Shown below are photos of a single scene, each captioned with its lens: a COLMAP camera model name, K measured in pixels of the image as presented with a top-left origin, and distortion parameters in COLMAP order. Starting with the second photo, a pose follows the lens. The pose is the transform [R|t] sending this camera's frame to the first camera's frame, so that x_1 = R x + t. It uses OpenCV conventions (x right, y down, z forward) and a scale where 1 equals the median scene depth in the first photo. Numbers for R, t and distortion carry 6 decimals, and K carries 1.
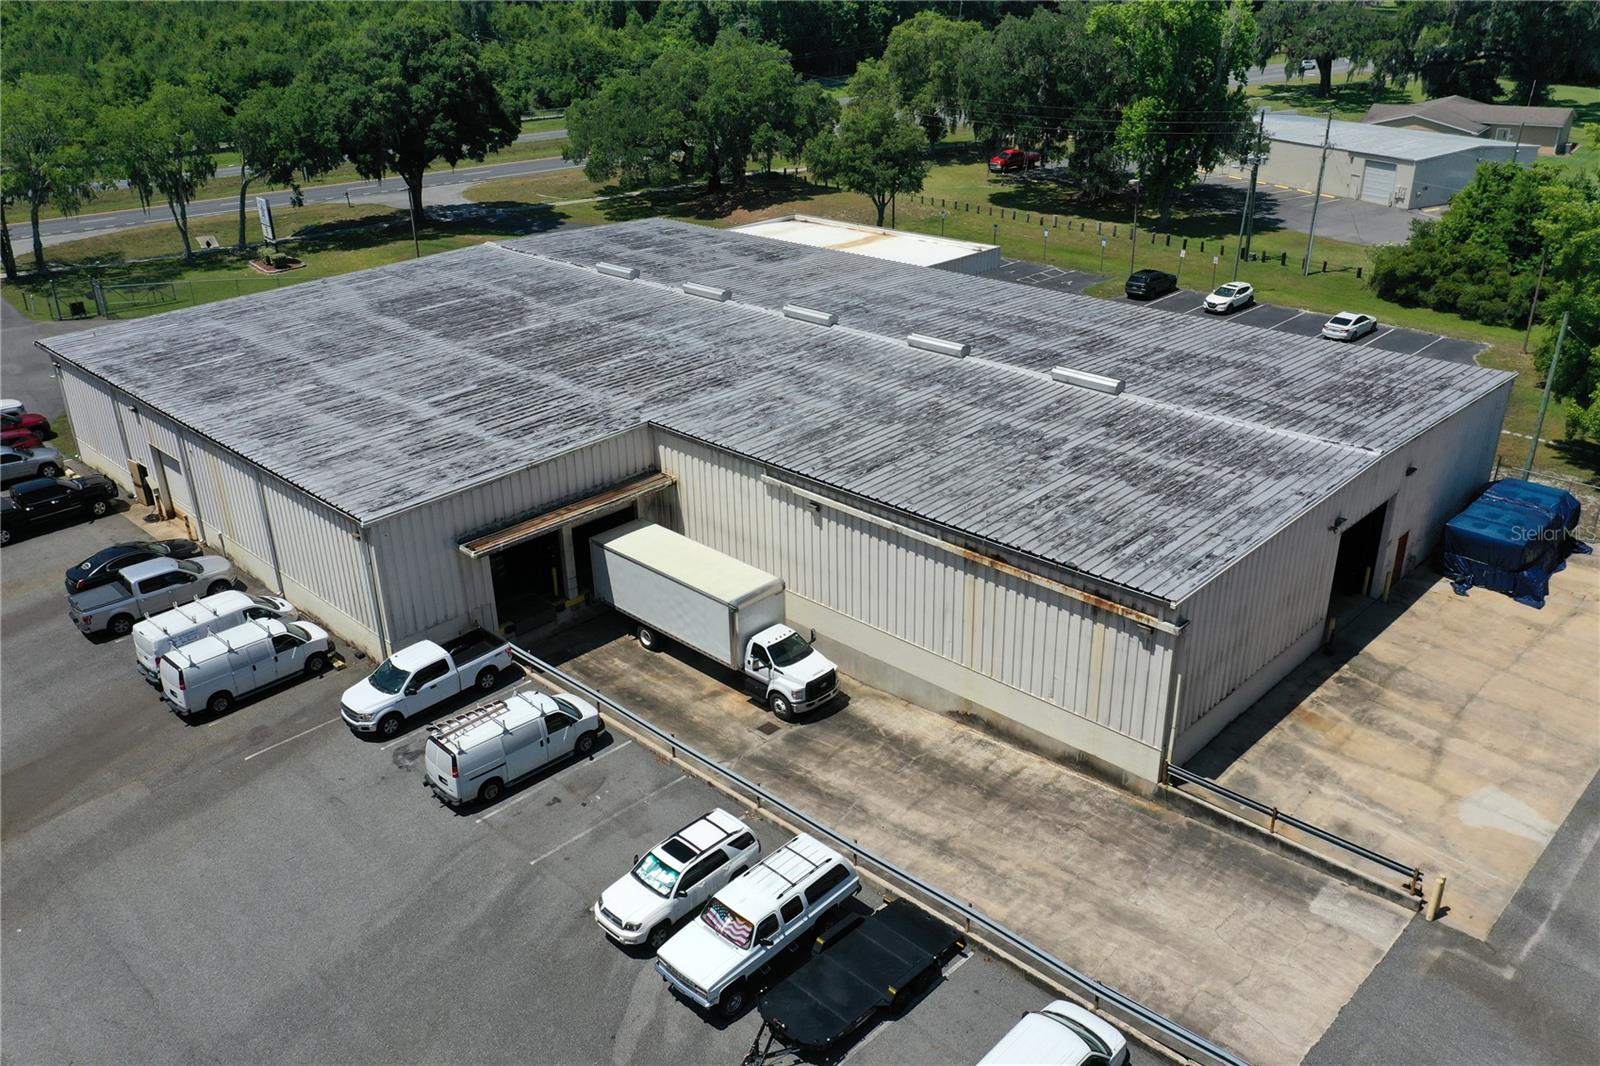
lens RADIAL K [[1266.0, 0, 800.0], [0, 1266.0, 533.0], [0, 0, 1]] dist [0.006327, 0.004726]
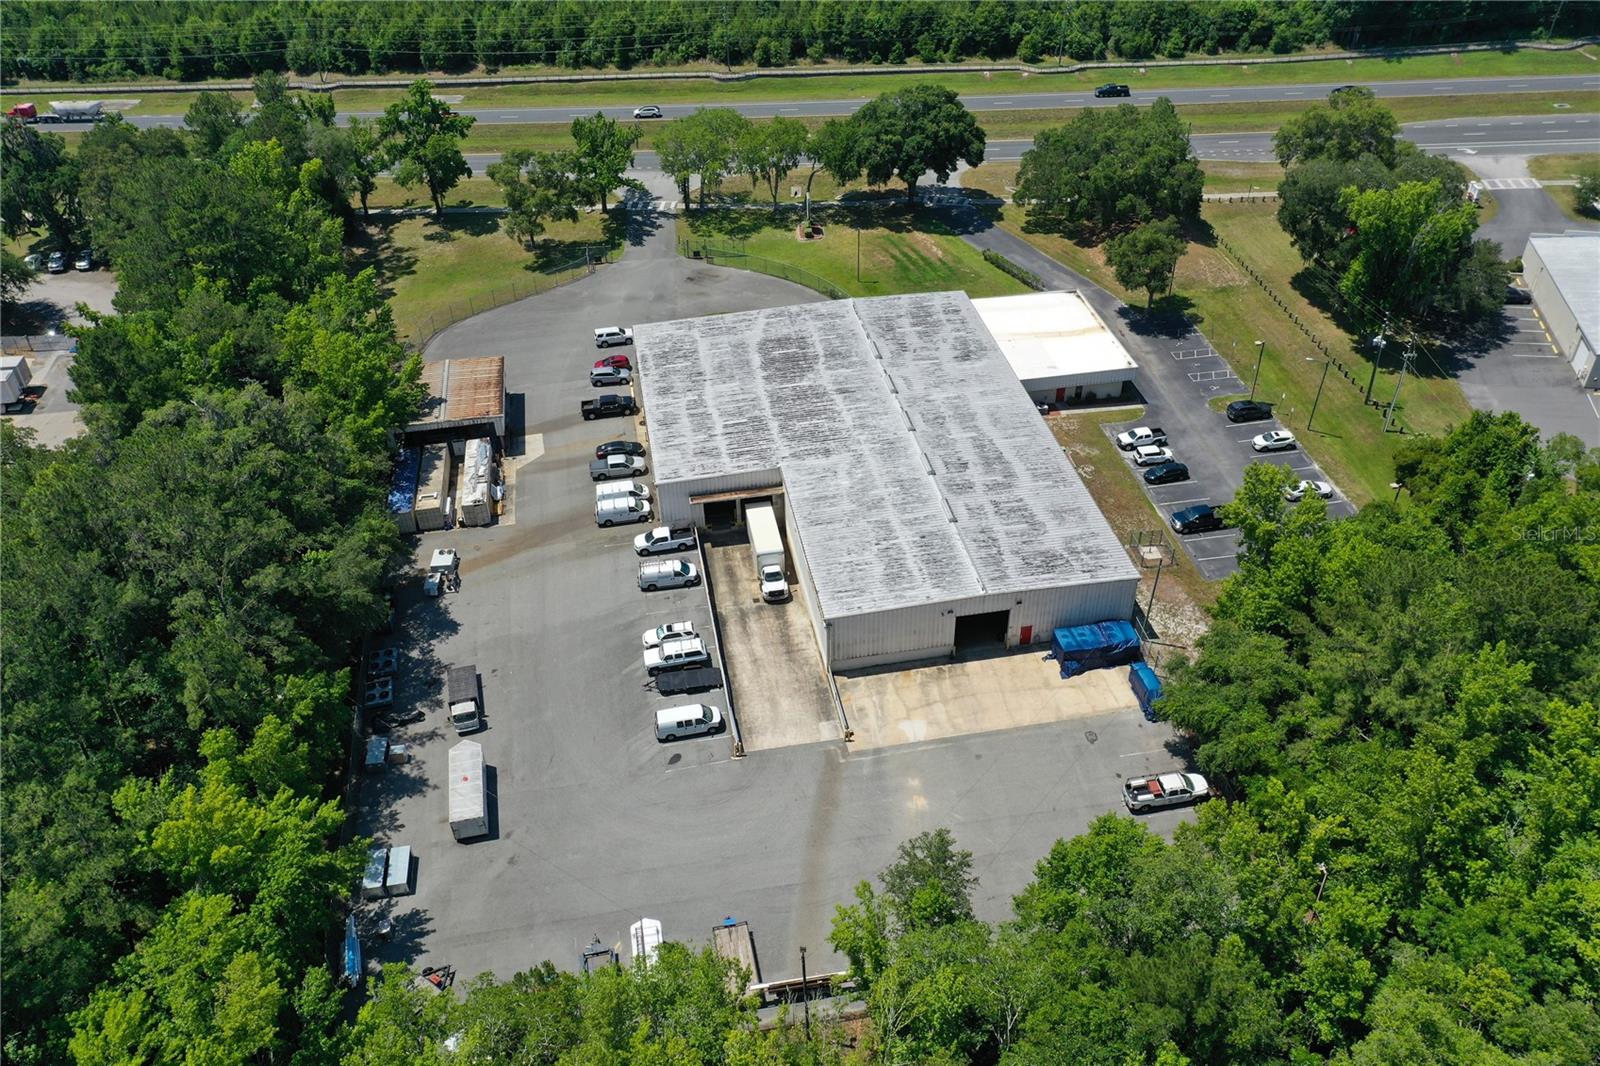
lens RADIAL K [[1266.0, 0, 800.0], [0, 1266.0, 533.0], [0, 0, 1]] dist [0.006327, 0.004726]
pose [[0.811053, 0.353063, -0.466412, 1.254691], [-0.235642, 0.926959, 0.291924, -0.788884], [0.535412, -0.126860, 0.835009, -1.197080]]
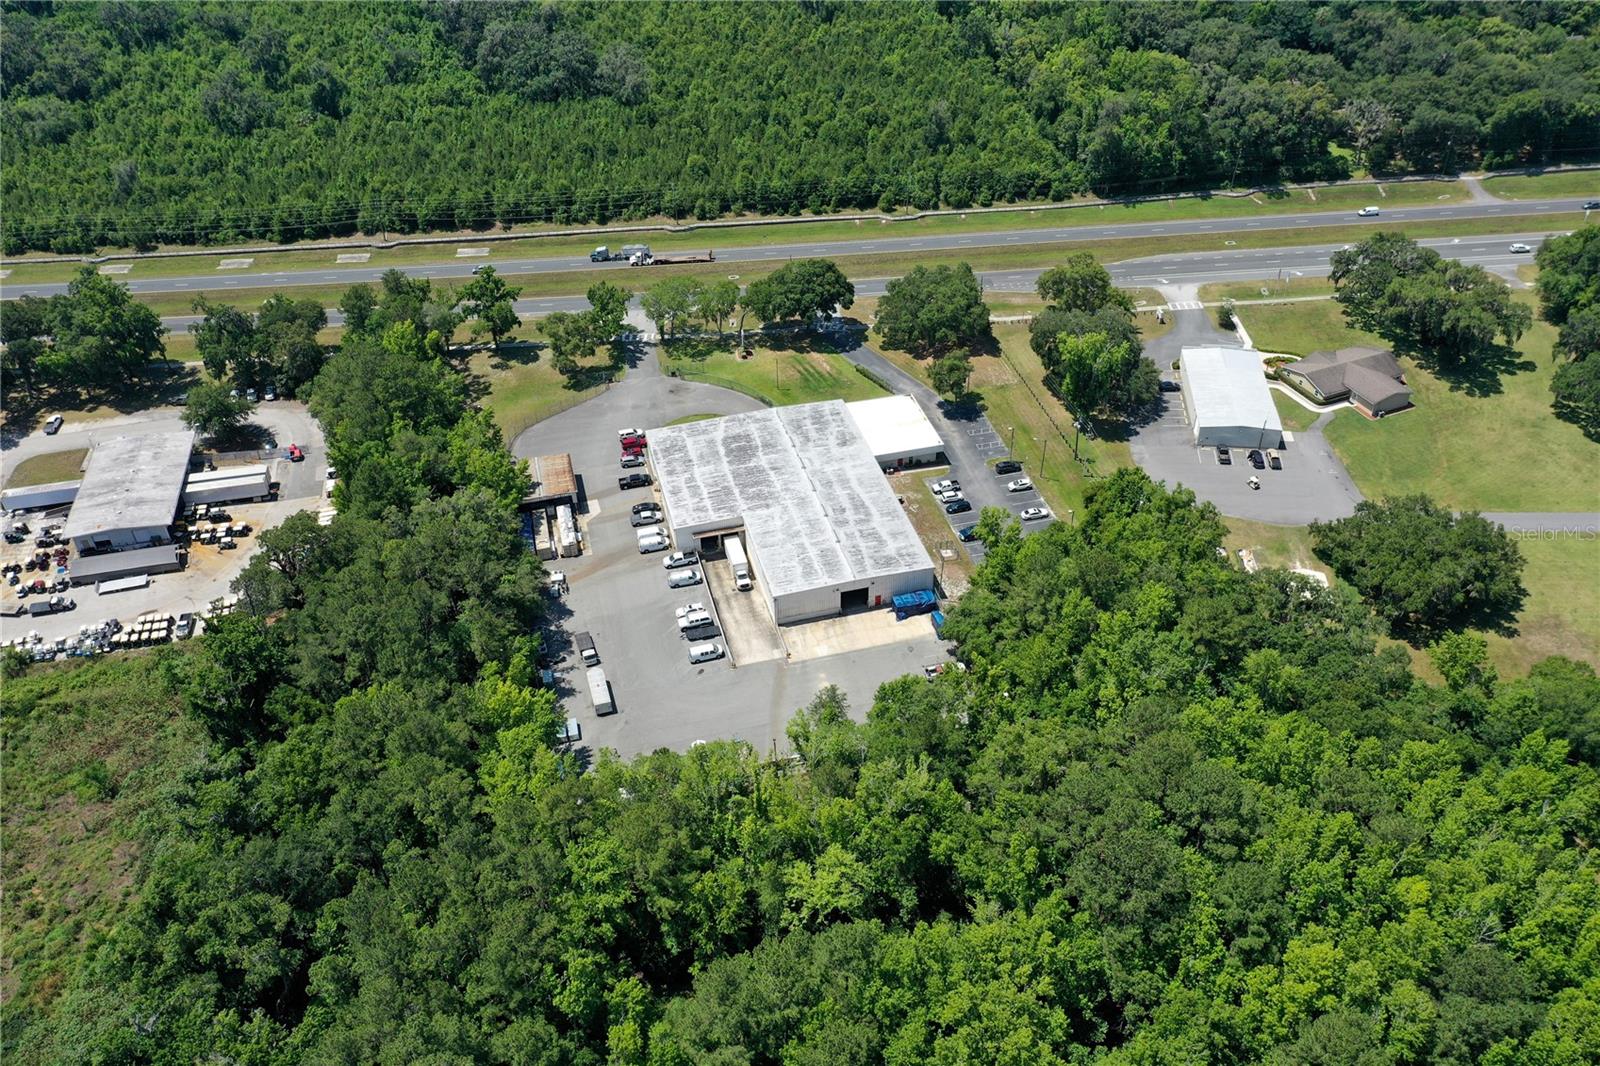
lens RADIAL K [[1269.3, 0, 800.0], [0, 1269.3, 533.0], [0, 0, 1]] dist [0.002582, 0.008864]
pose [[0.855637, 0.311757, -0.413151, 2.169767], [-0.207702, 0.937968, 0.277625, -1.483973], [0.474074, -0.151734, 0.867312, -3.152135]]
